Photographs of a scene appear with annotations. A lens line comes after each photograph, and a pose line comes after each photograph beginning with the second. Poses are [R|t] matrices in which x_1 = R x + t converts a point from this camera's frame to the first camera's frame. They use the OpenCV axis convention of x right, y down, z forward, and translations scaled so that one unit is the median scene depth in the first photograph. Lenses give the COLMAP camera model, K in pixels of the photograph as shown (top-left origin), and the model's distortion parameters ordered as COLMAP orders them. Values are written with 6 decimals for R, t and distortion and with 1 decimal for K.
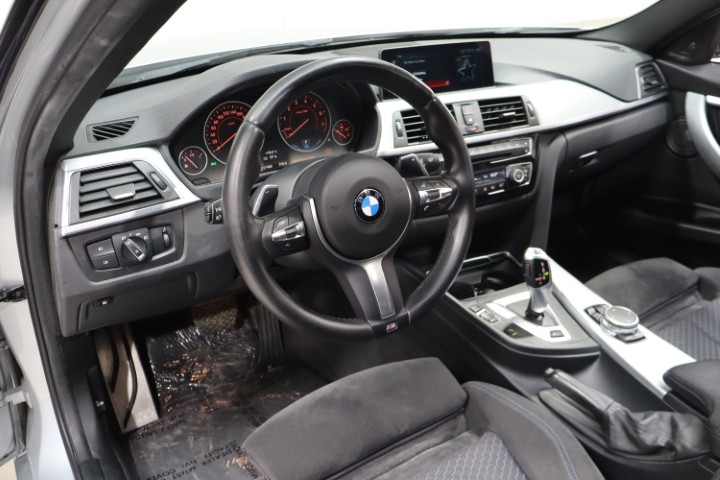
lens RADIAL K [[598.1, 0, 360.0], [0, 598.1, 240.0], [0, 0, 1]] dist [-0.002518, -0.005320]
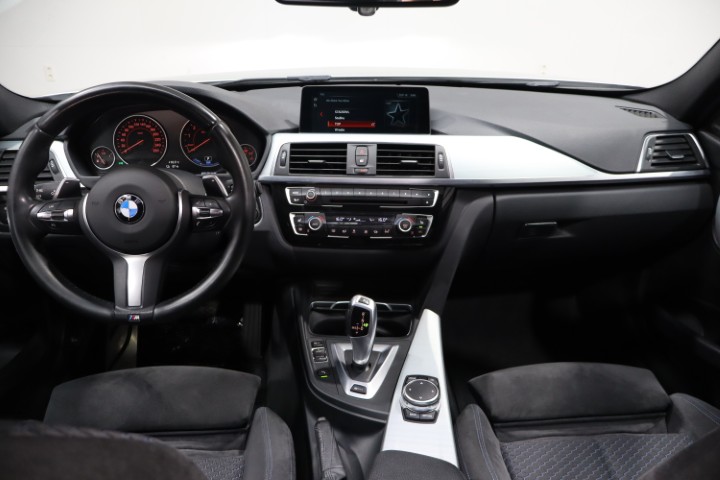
lens RADIAL K [[598.1, 0, 360.0], [0, 598.1, 240.0], [0, 0, 1]] dist [-0.002518, -0.005320]
pose [[0.868975, 0.193832, -0.455316, 0.658900], [-0.223097, 0.974736, -0.010828, -0.059257], [0.441714, 0.110989, 0.890264, 0.116740]]
